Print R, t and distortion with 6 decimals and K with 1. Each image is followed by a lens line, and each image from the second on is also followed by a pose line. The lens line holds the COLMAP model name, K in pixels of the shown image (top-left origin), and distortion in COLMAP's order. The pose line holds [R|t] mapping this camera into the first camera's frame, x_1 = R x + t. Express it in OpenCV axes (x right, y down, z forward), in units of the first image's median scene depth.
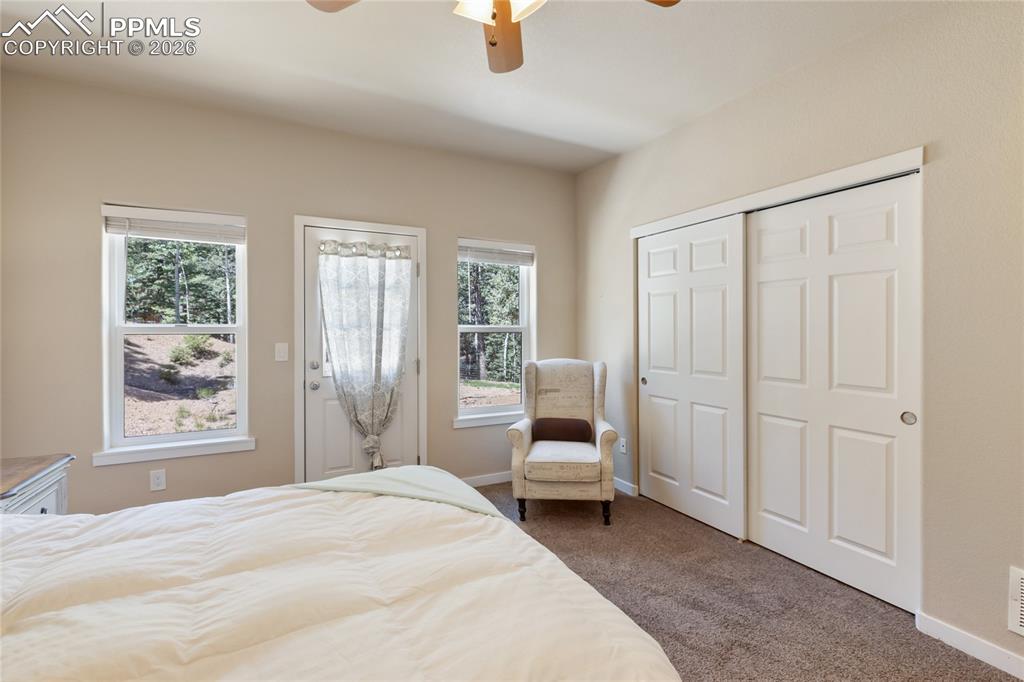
lens RADIAL K [[459.0, 0, 512.0], [0, 459.0, 341.0], [0, 0, 1]] dist [-0.000199, -0.000554]
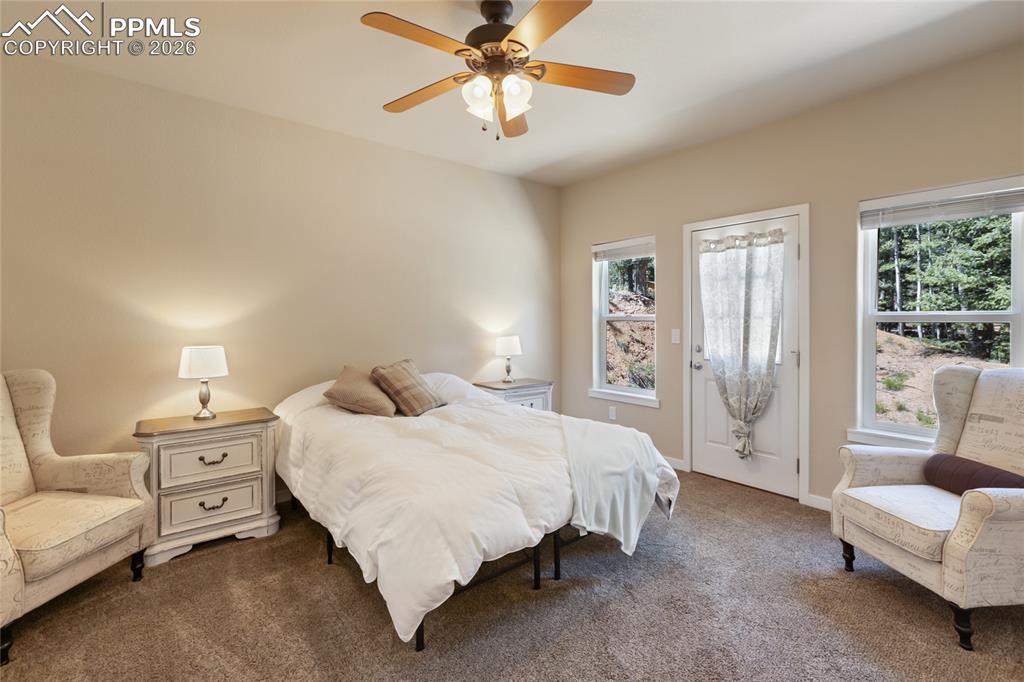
lens RADIAL K [[459.0, 0, 512.0], [0, 459.0, 341.0], [0, 0, 1]] dist [-0.000199, -0.000554]
pose [[0.209860, 0.047202, -0.976591, 0.603209], [-0.022584, 0.998801, 0.043423, -0.007091], [0.977471, 0.012943, 0.210674, 0.280347]]
